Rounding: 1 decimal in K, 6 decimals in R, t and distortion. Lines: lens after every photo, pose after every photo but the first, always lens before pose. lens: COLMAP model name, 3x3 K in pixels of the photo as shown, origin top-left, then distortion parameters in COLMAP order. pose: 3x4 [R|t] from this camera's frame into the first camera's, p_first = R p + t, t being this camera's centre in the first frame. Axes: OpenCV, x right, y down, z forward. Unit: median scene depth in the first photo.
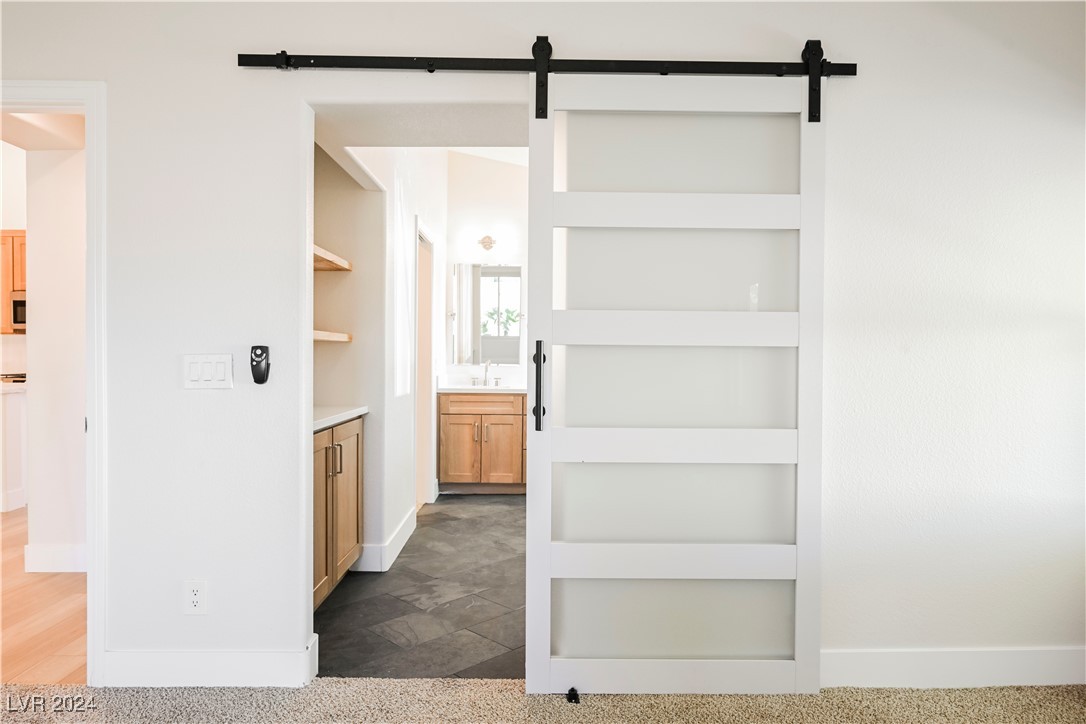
lens RADIAL K [[698.1, 0, 543.8], [0, 698.1, 360.6], [0, 0, 1]] dist [-0.003017, -0.001019]
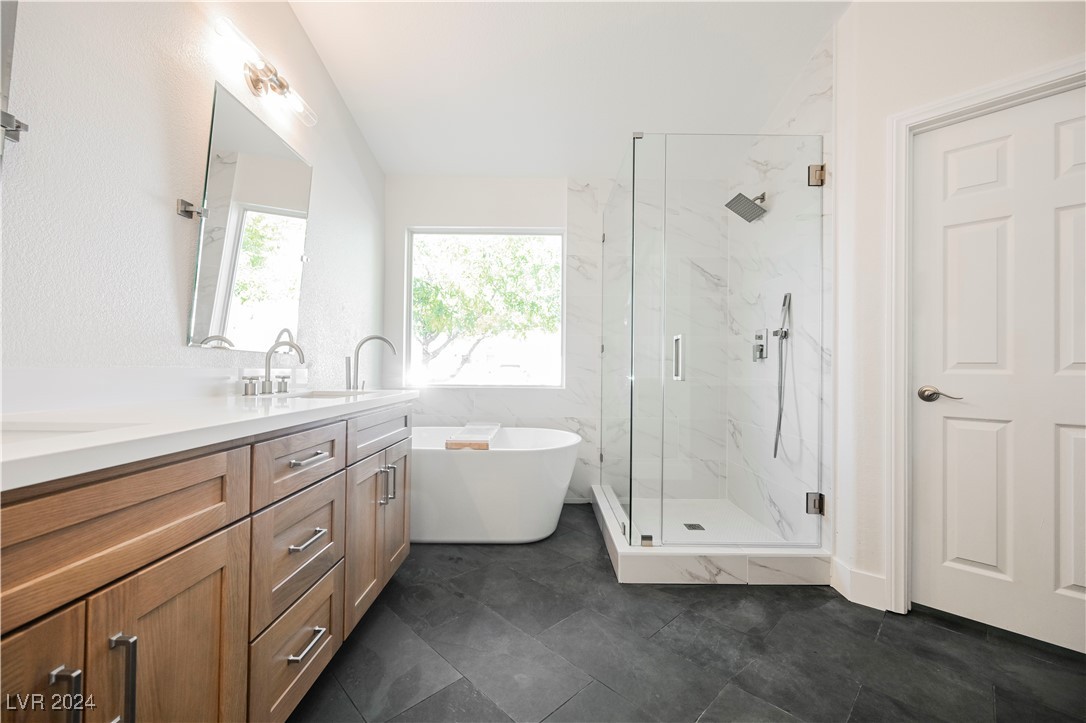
lens RADIAL K [[424.2, 0, 557.4], [0, 424.2, 361.6], [0, 0, 1]] dist [-0.001716, -0.000358]
pose [[-0.007887, 0.010877, 0.999910, -0.195746], [0.000076, 0.999941, -0.010877, 0.020412], [-0.999969, -0.000010, -0.007887, 0.884662]]
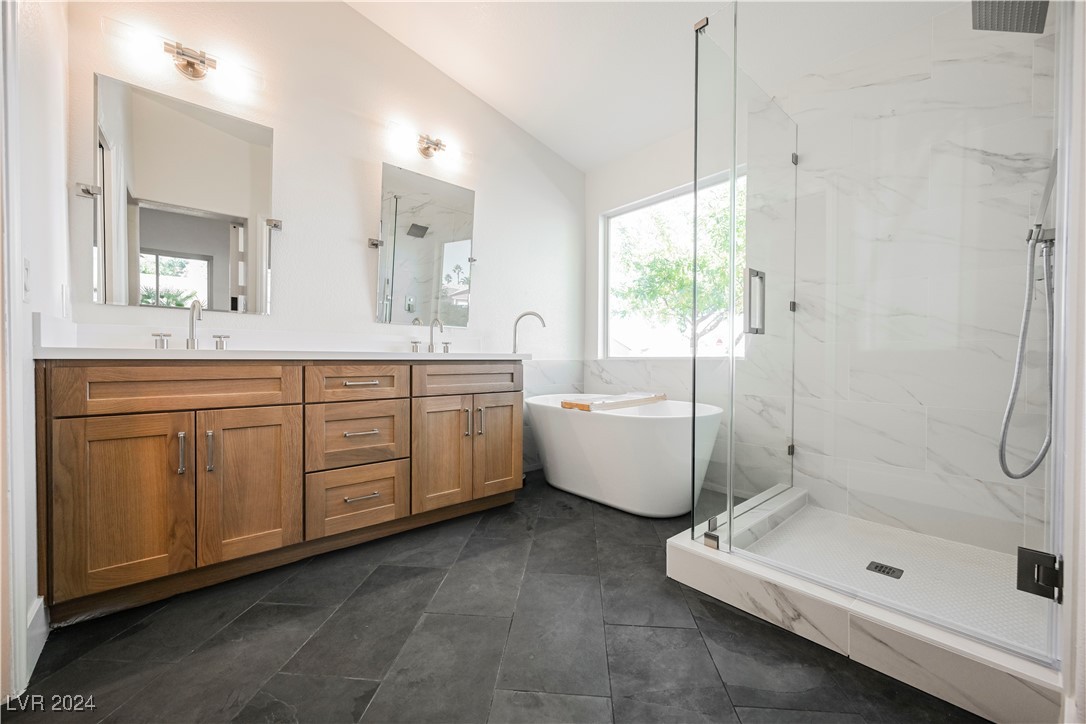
lens RADIAL K [[424.2, 0, 547.3], [0, 424.2, 362.9], [0, 0, 1]] dist [-0.001716, -0.000358]
pose [[0.750396, -0.012035, 0.660878, -0.098834], [0.008795, 0.999928, 0.008223, 0.047936], [-0.660929, -0.000358, 0.750448, 0.660079]]
